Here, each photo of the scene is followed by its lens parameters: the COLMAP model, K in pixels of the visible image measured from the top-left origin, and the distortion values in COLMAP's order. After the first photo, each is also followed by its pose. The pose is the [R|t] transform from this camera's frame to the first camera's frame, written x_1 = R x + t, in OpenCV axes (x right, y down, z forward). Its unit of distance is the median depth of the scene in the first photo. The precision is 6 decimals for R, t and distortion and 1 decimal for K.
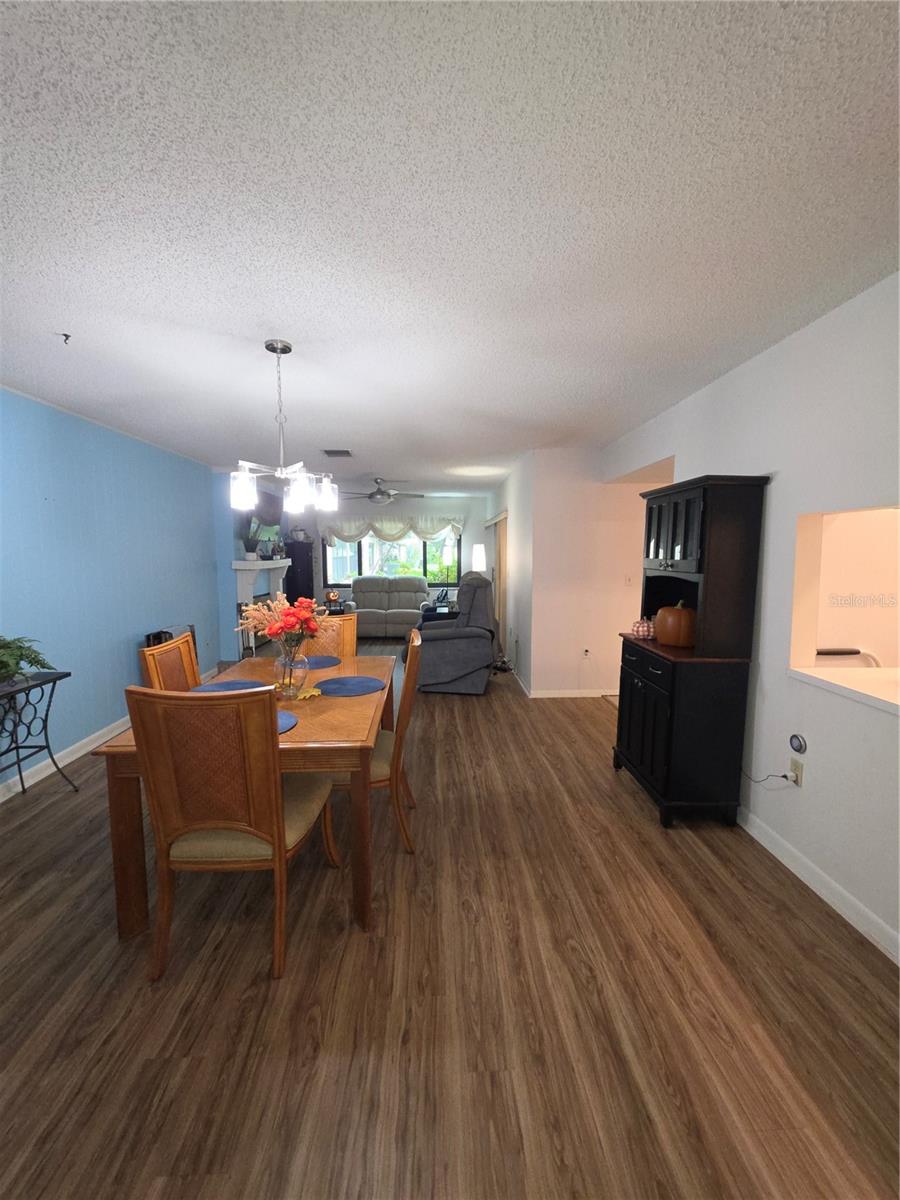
lens RADIAL K [[480.1, 0, 447.3], [0, 480.1, 593.7], [0, 0, 1]] dist [0.000586, -0.000093]
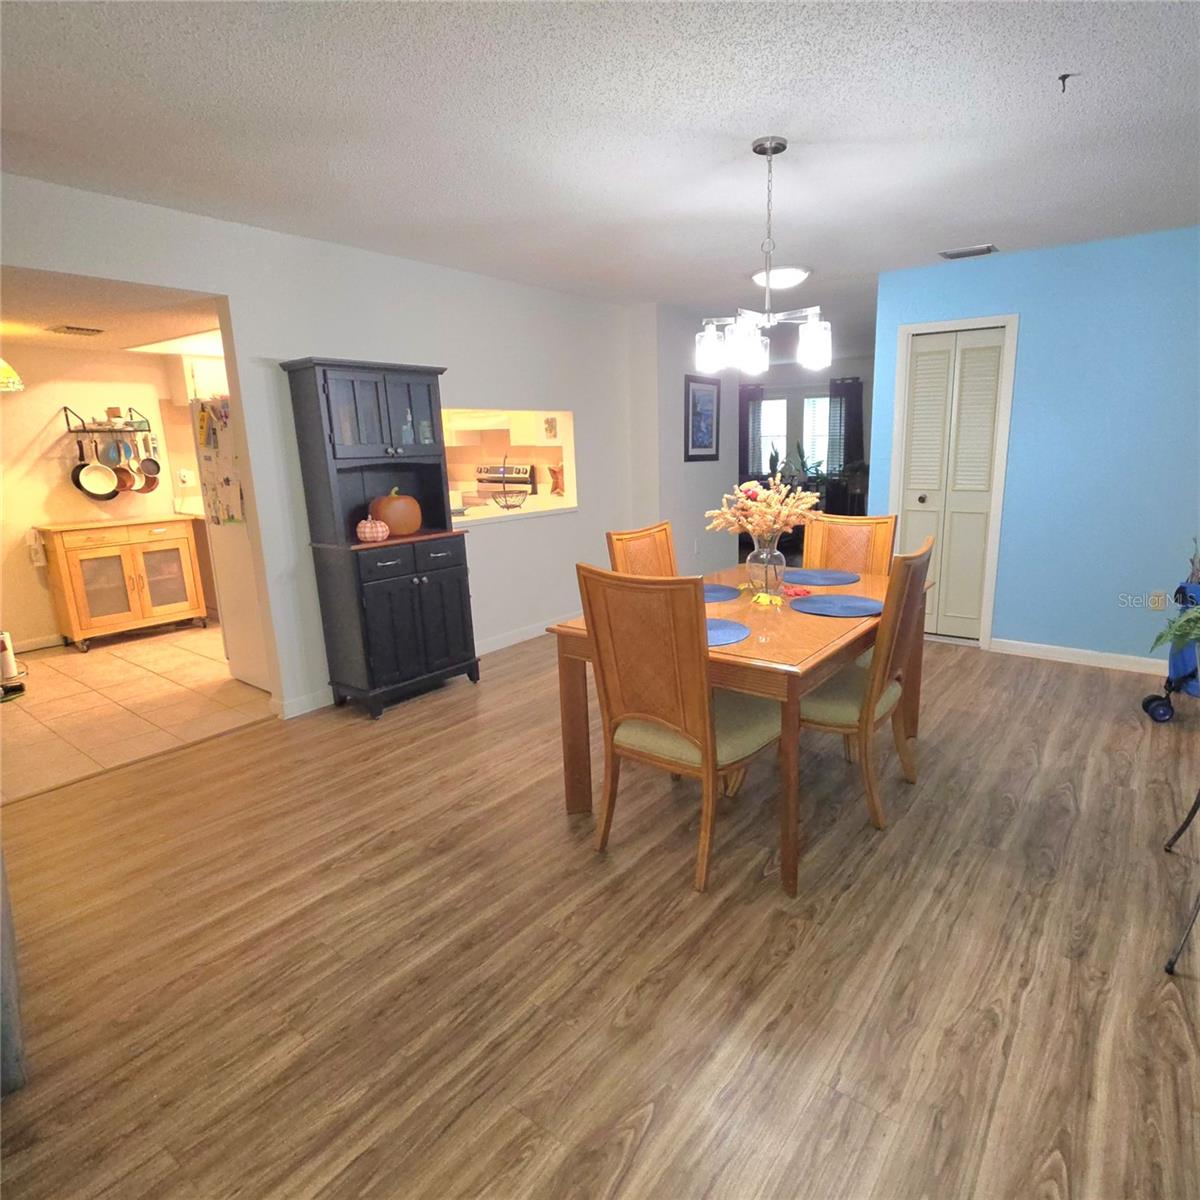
lens RADIAL K [[701.7, 0, 655.1], [0, 701.7, 589.4], [0, 0, 1]] dist [-0.000688, 0.000189]
pose [[-0.793782, -0.106830, 0.598747, -0.633244], [0.078456, 0.958242, 0.274985, -0.109835], [-0.603121, 0.265254, -0.752254, 1.424890]]
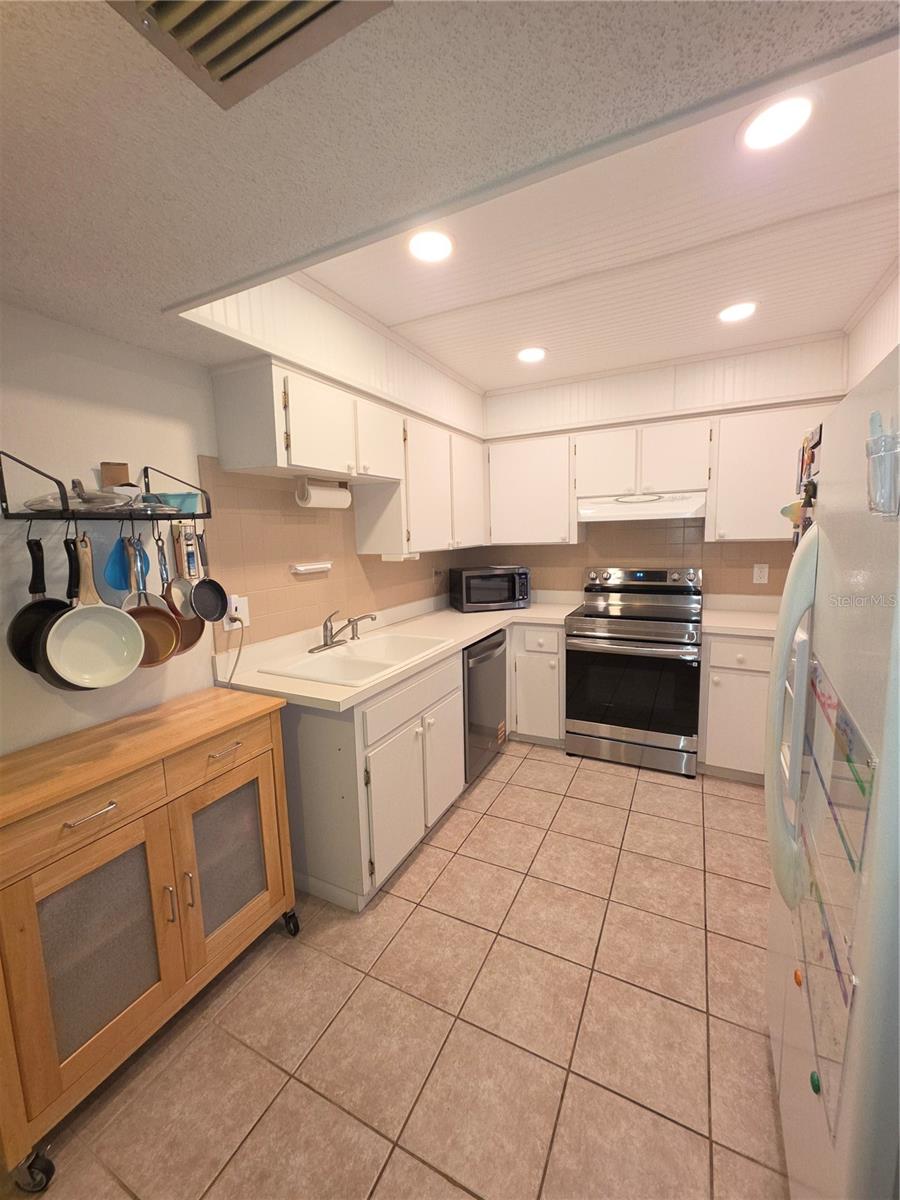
lens RADIAL K [[480.1, 0, 447.3], [0, 480.1, 593.7], [0, 0, 1]] dist [0.000586, -0.000093]
pose [[-0.875045, -0.033475, 0.482883, 0.808752], [0.074521, 0.976396, 0.202727, -0.110316], [-0.478271, 0.213380, -0.851895, 1.132213]]
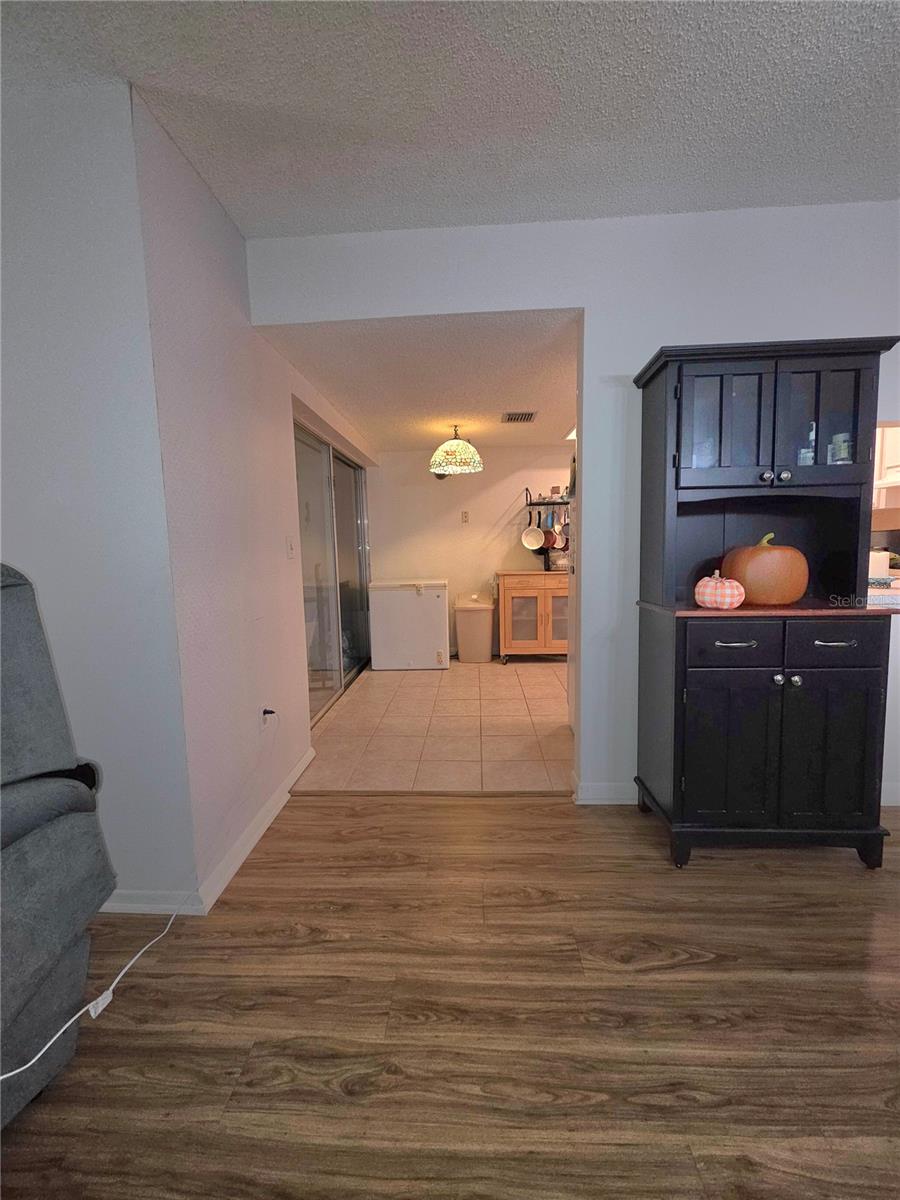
lens RADIAL K [[480.1, 0, 447.3], [0, 480.1, 593.7], [0, 0, 1]] dist [0.000586, -0.000093]
pose [[0.079540, -0.097462, 0.992056, -0.158059], [0.108438, 0.990149, 0.088581, -0.009083], [-0.990916, 0.100531, 0.089325, 1.090567]]
